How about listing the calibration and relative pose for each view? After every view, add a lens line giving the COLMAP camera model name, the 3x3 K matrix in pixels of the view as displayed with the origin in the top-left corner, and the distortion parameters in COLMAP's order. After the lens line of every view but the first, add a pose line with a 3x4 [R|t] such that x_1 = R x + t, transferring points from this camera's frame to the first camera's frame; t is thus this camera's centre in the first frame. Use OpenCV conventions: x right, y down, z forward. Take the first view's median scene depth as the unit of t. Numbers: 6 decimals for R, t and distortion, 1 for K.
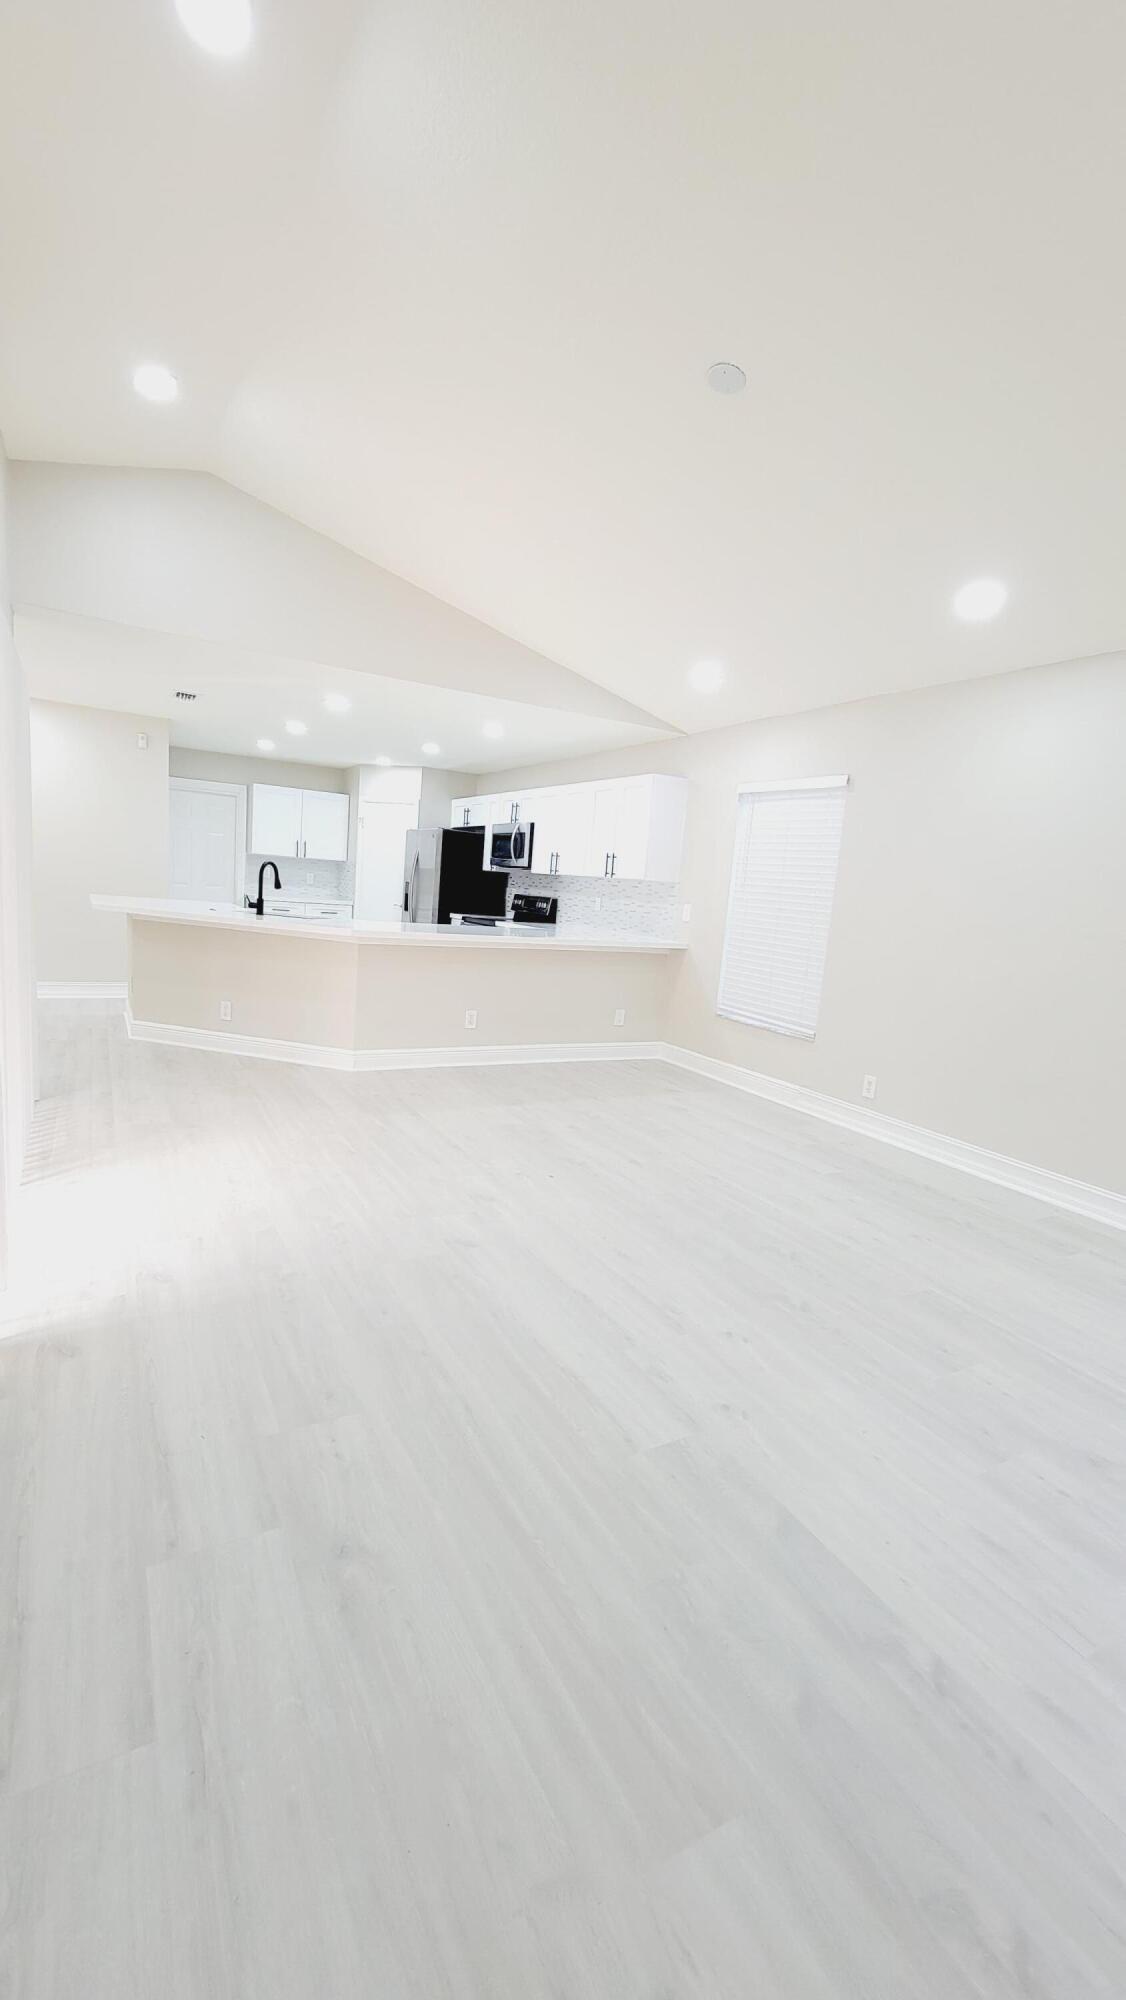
lens RADIAL K [[815.0, 0, 542.2], [0, 815.0, 1011.1], [0, 0, 1]] dist [-0.000955, -0.000725]
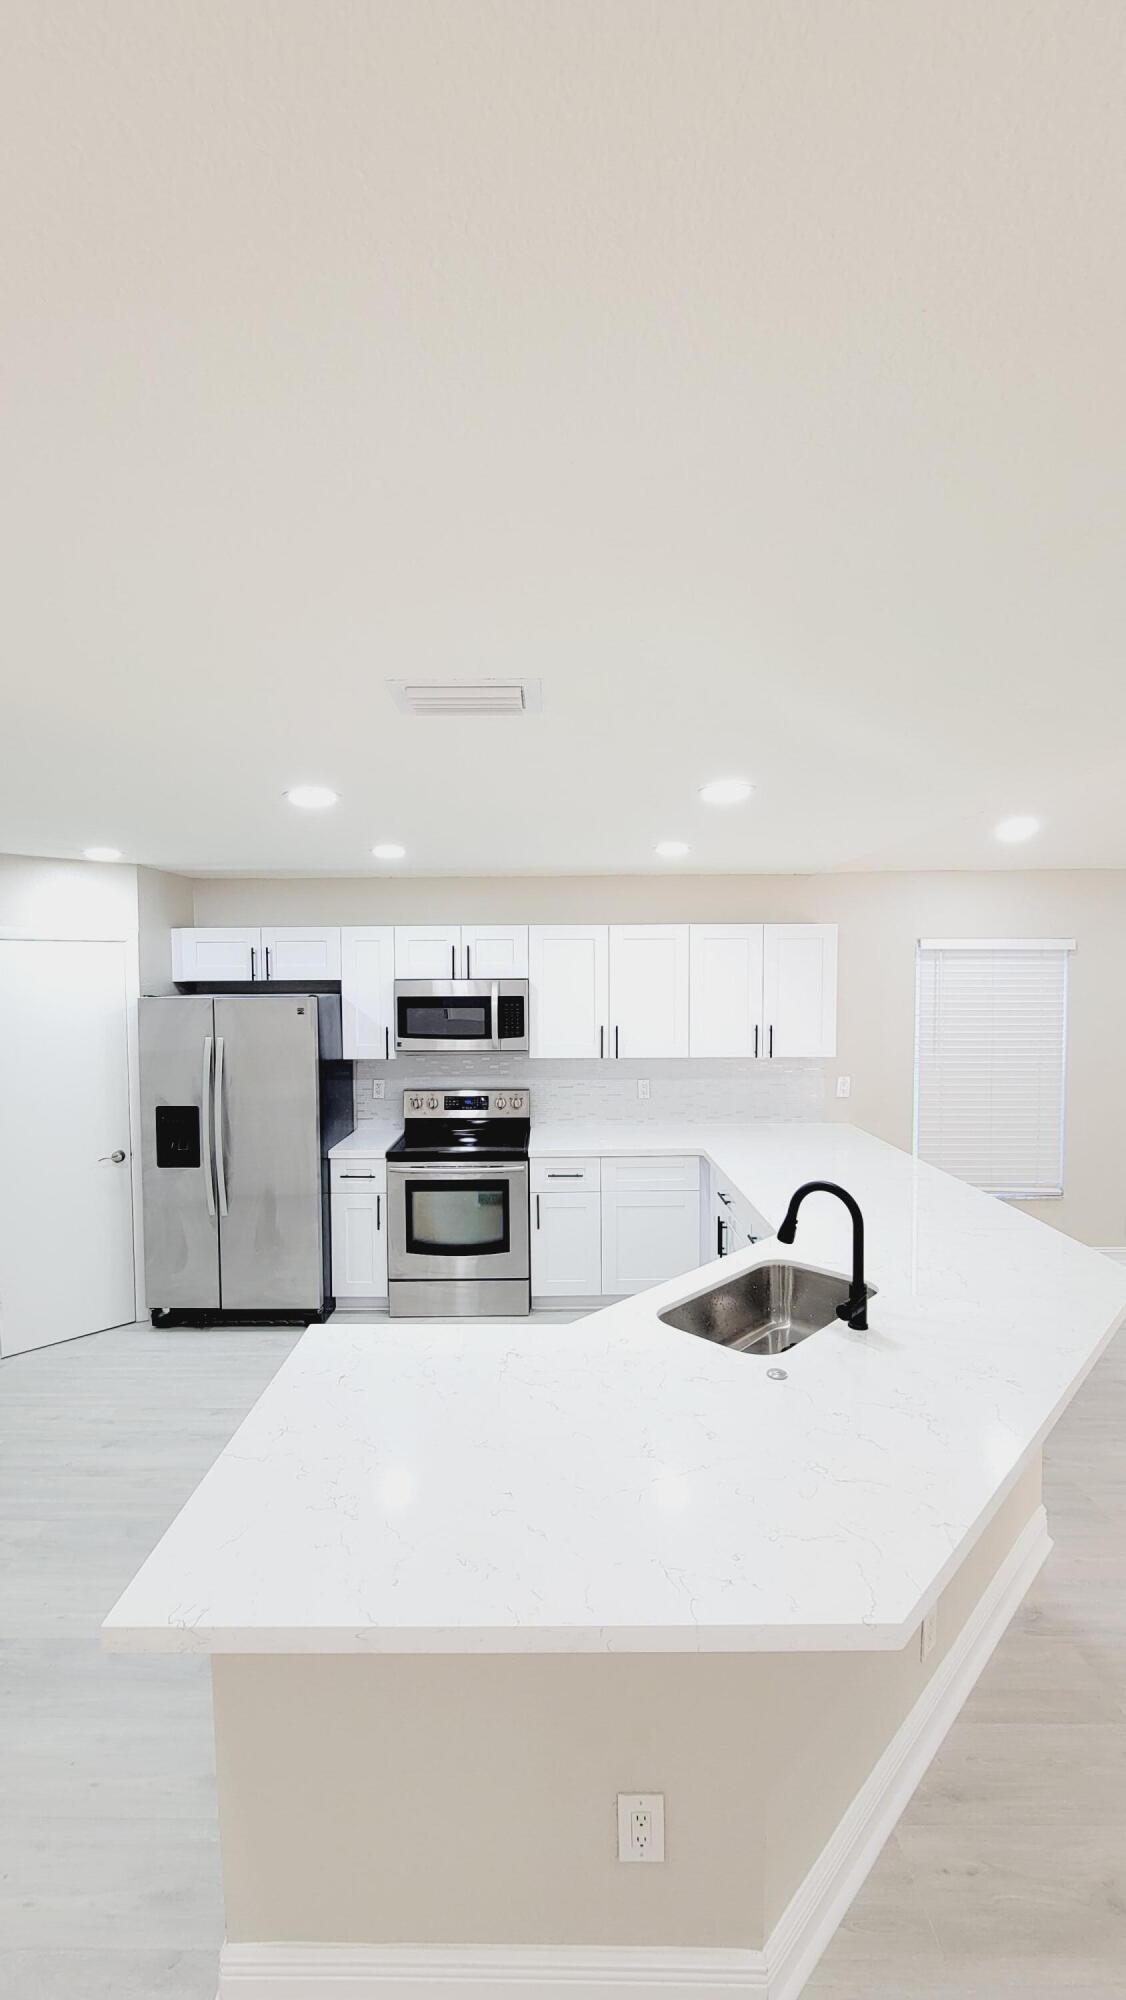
lens RADIAL K [[815.0, 0, 546.4], [0, 815.0, 1013.7], [0, 0, 1]] dist [-0.000955, -0.000725]
pose [[0.488899, -0.123196, 0.863597, -0.584061], [0.178813, 0.983109, 0.039016, -0.242663], [-0.853817, 0.135347, 0.502670, 0.723834]]
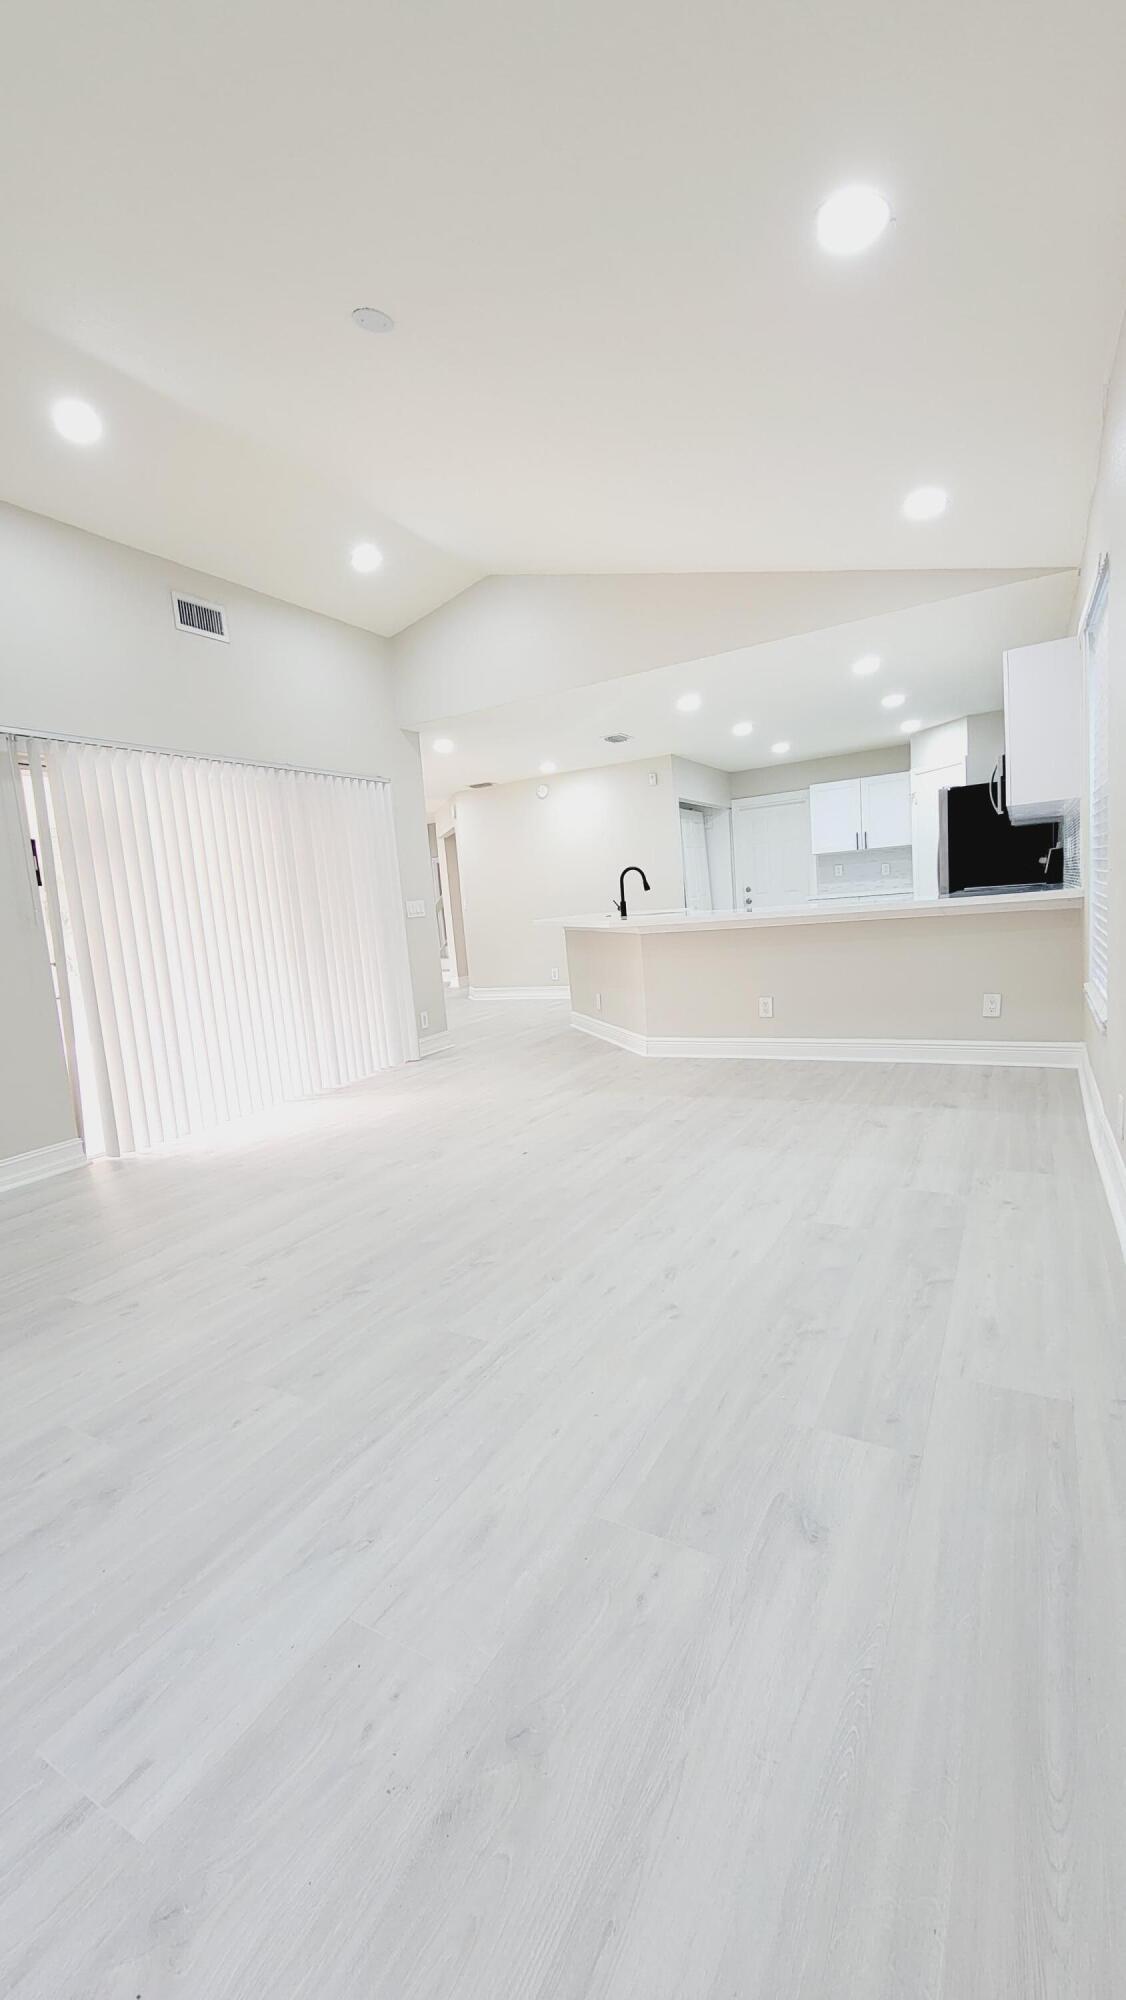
lens RADIAL K [[815.0, 0, 544.5], [0, 815.0, 1006.7], [0, 0, 1]] dist [-0.000955, -0.000725]
pose [[0.508560, -0.010524, -0.860962, 0.447509], [-0.012220, 0.999736, -0.019439, 0.023969], [0.860940, 0.020407, 0.508297, 0.268742]]
